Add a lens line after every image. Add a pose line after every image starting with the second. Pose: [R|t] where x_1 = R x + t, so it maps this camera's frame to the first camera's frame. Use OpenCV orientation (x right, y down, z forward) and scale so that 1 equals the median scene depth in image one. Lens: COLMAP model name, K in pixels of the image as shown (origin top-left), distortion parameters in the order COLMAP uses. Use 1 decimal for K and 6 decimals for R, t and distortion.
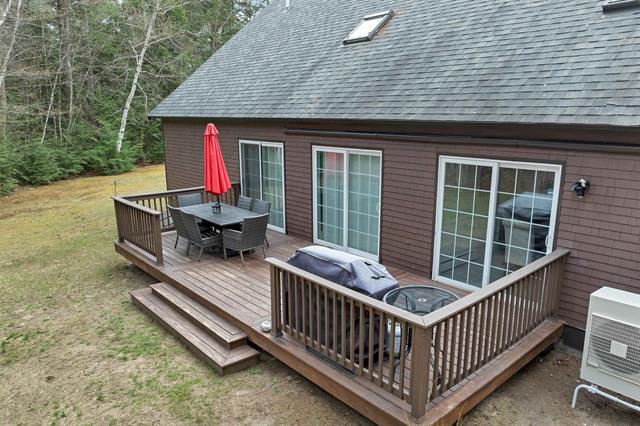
lens RADIAL K [[456.0, 0, 321.2], [0, 456.0, 213.7], [0, 0, 1]] dist [-0.032162, 0.004963]
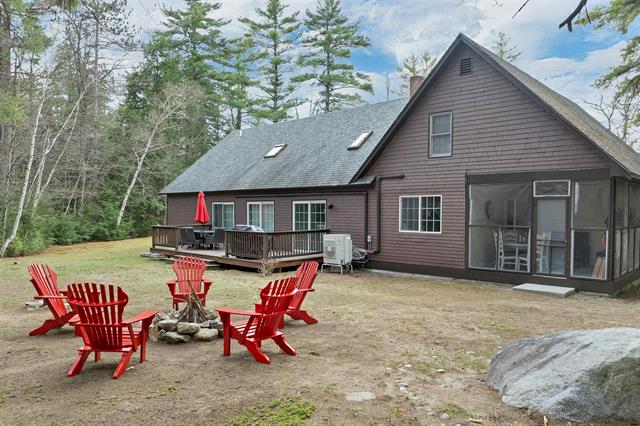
lens RADIAL K [[456.0, 0, 318.1], [0, 456.0, 213.7], [0, 0, 1]] dist [-0.032162, 0.004963]
pose [[0.997139, 0.007253, 0.075239, 0.058339], [0.008891, 0.977220, -0.212041, 0.139449], [-0.075063, 0.212103, 0.974360, -0.431673]]
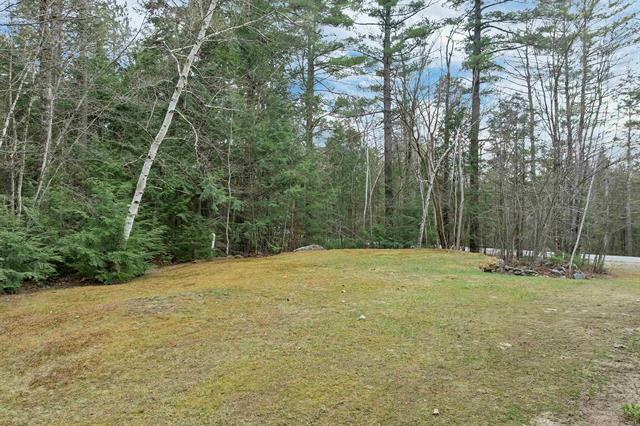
lens RADIAL K [[456.0, 0, 322.3], [0, 456.0, 217.9], [0, 0, 1]] dist [-0.032162, 0.004963]
pose [[0.998908, 0.000606, 0.046722, -0.268635], [0.009414, 0.976799, -0.213952, -0.049598], [-0.045767, 0.214158, 0.975726, 0.515217]]
